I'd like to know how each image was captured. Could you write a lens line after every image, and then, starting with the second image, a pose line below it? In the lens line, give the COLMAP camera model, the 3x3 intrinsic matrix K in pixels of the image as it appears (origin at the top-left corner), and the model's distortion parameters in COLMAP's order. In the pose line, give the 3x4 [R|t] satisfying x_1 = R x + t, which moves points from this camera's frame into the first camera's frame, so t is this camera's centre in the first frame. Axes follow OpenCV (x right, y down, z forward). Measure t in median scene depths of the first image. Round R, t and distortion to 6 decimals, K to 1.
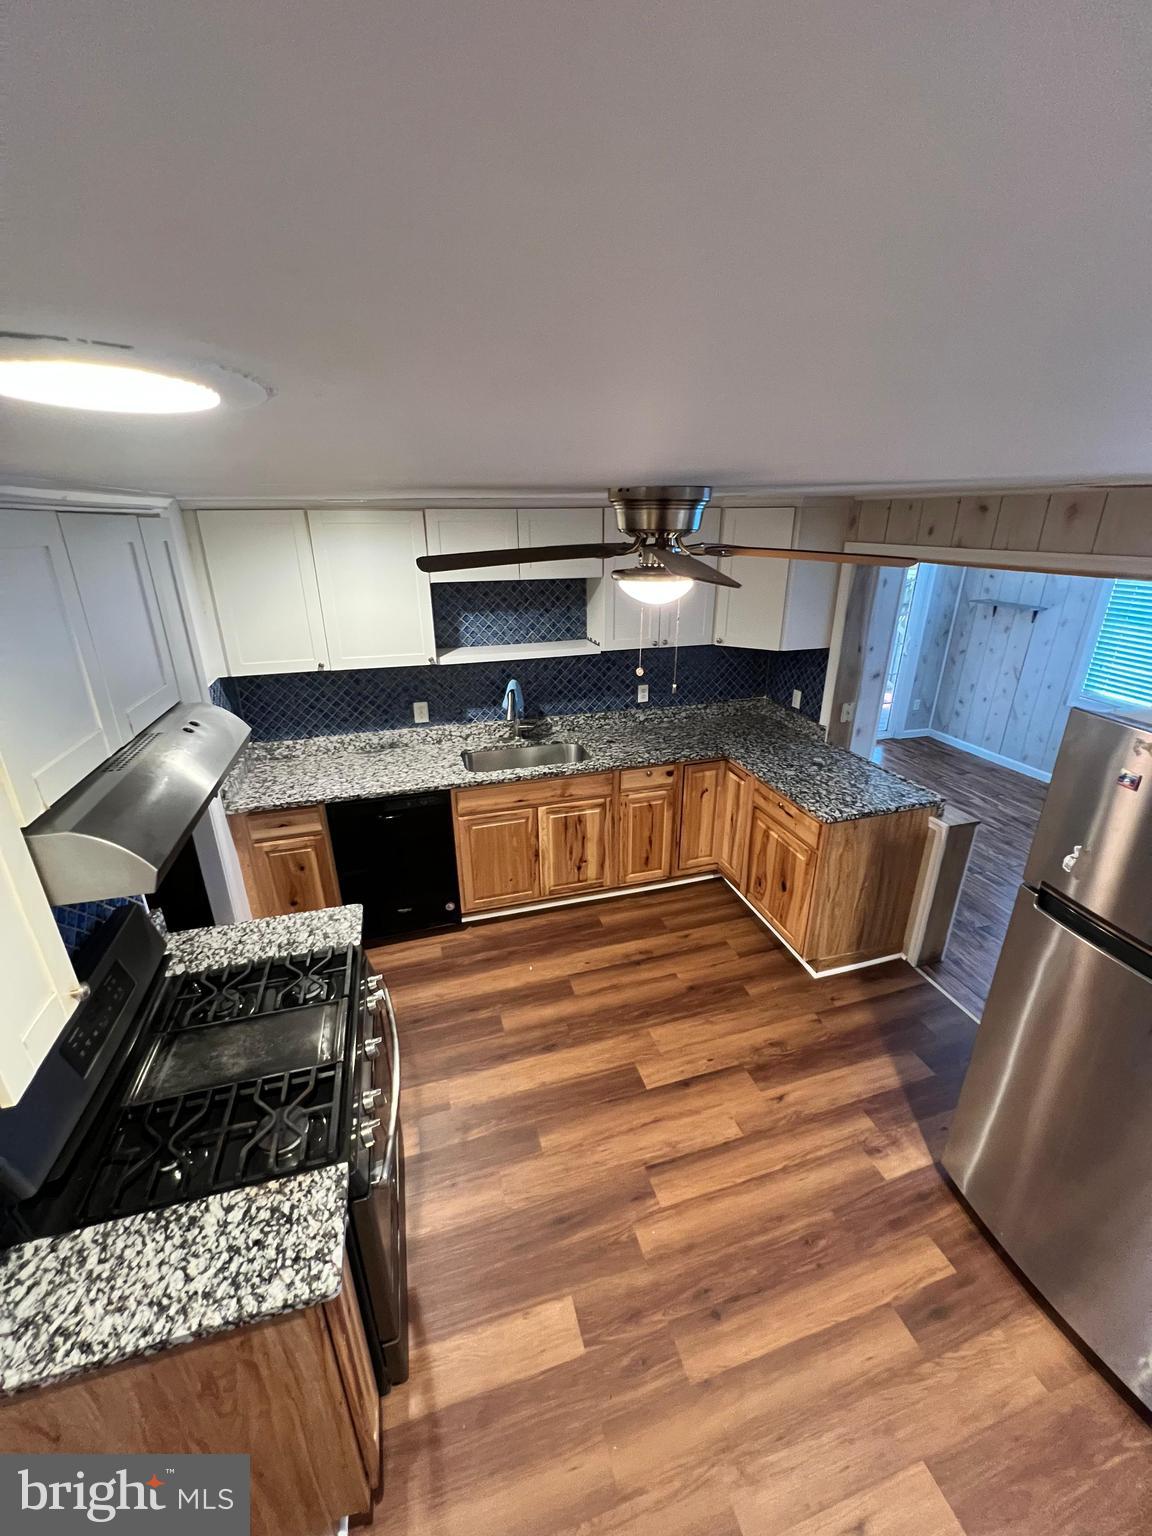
lens RADIAL K [[614.9, 0, 576.8], [0, 614.9, 766.2], [0, 0, 1]] dist [-0.007664, 0.002066]
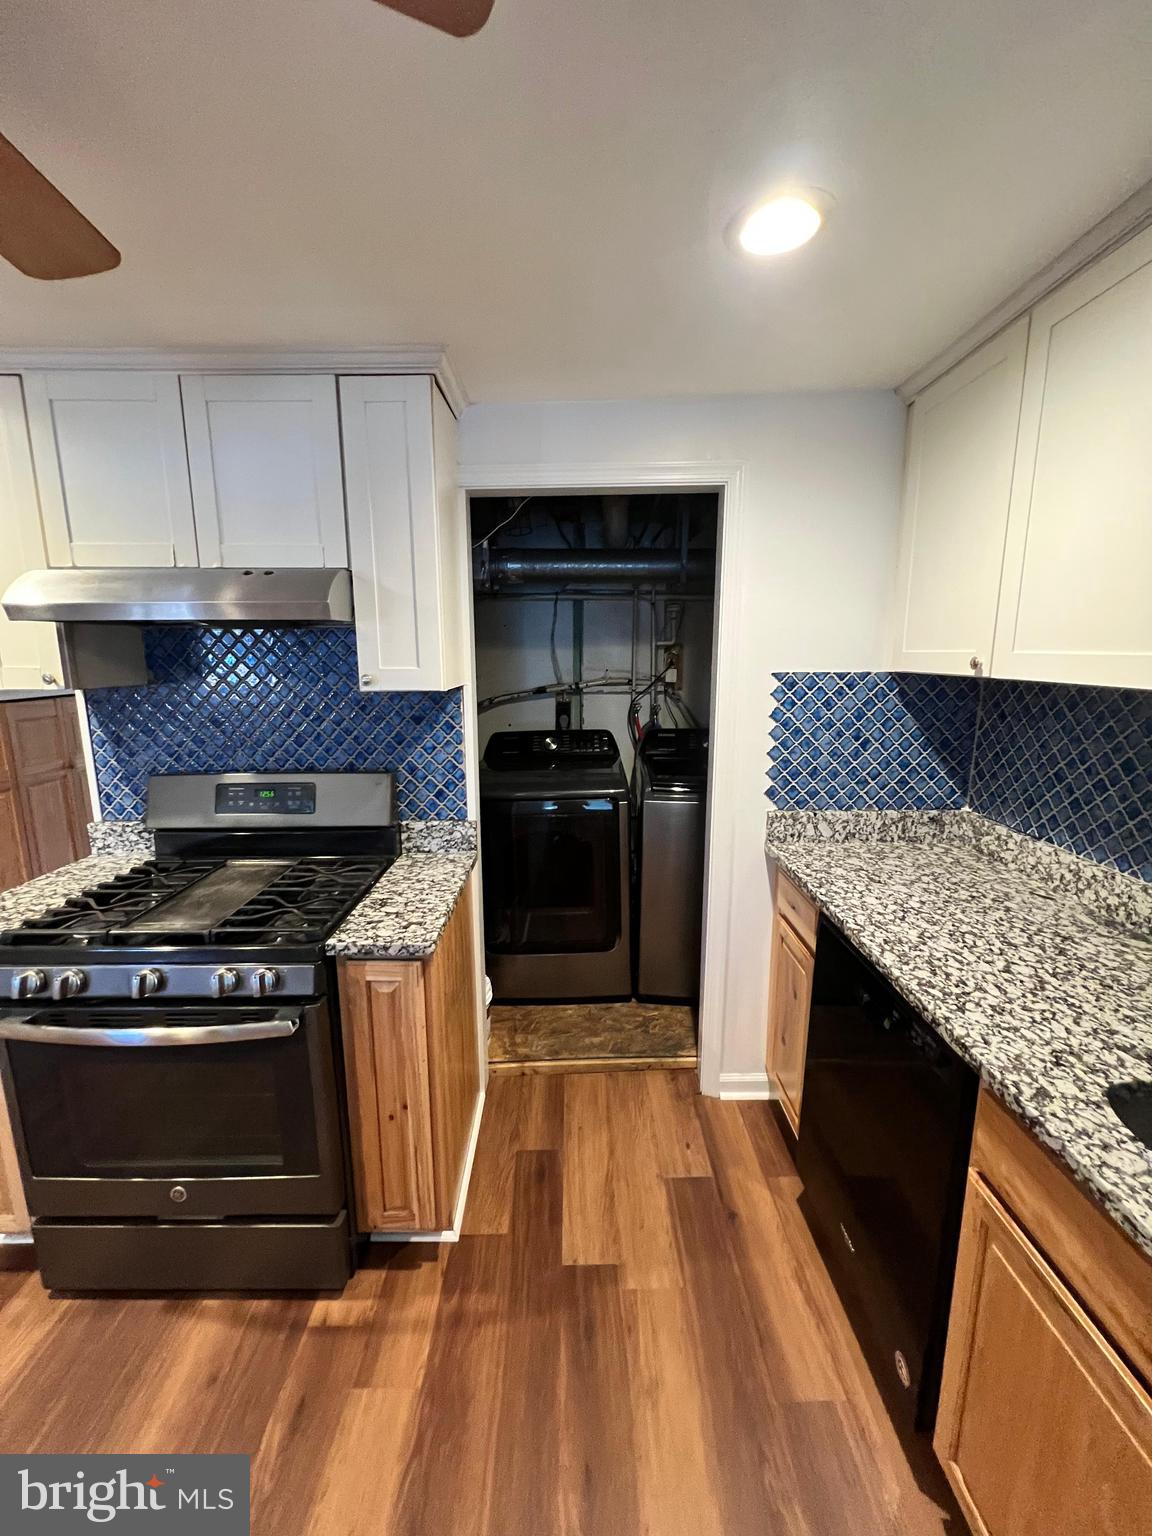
lens RADIAL K [[614.9, 0, 578.4], [0, 614.9, 760.2], [0, 0, 1]] dist [-0.007664, 0.002066]
pose [[-0.271925, 0.175528, -0.946175, 0.107592], [-0.354130, 0.895976, 0.267990, -0.105439], [0.894790, 0.407942, -0.181479, 0.764715]]
